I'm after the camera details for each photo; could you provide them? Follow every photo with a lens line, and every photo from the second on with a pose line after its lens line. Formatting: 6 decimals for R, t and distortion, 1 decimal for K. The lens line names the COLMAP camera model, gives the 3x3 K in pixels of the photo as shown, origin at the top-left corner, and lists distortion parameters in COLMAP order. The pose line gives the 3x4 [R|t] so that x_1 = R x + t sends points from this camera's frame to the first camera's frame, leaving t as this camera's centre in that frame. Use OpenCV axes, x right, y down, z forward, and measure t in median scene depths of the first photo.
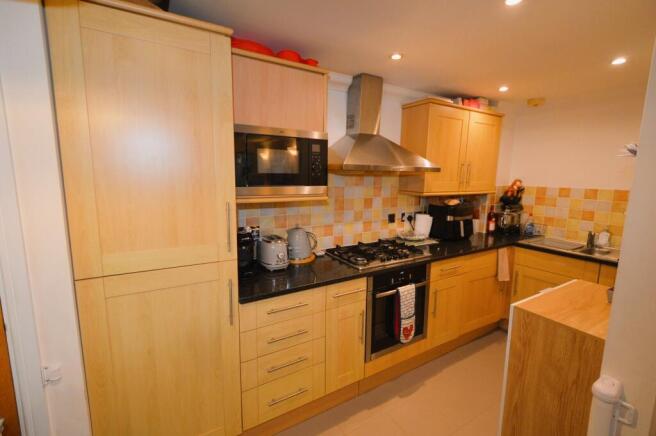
lens RADIAL K [[288.7, 0, 328.0], [0, 288.7, 218.0], [0, 0, 1]] dist [0.000918, 0.000176]
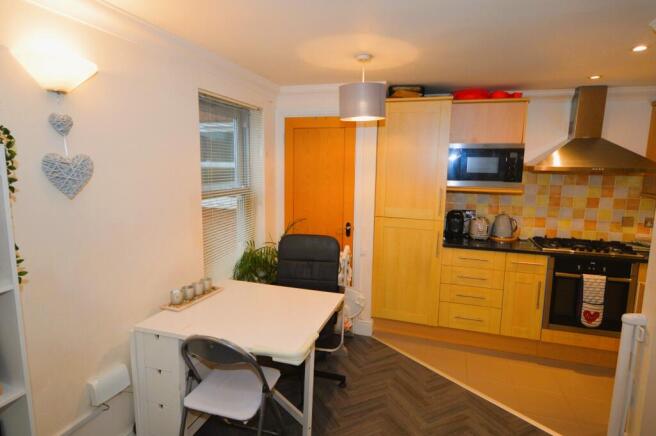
lens RADIAL K [[356.8, 0, 328.0], [0, 356.8, 218.0], [0, 0, 1]] dist [-0.046958, 0.000154]
pose [[0.652952, 0.097719, -0.751069, 0.587024], [-0.117865, 0.992671, 0.026686, 0.104250], [0.748172, 0.071100, 0.659684, -0.667229]]
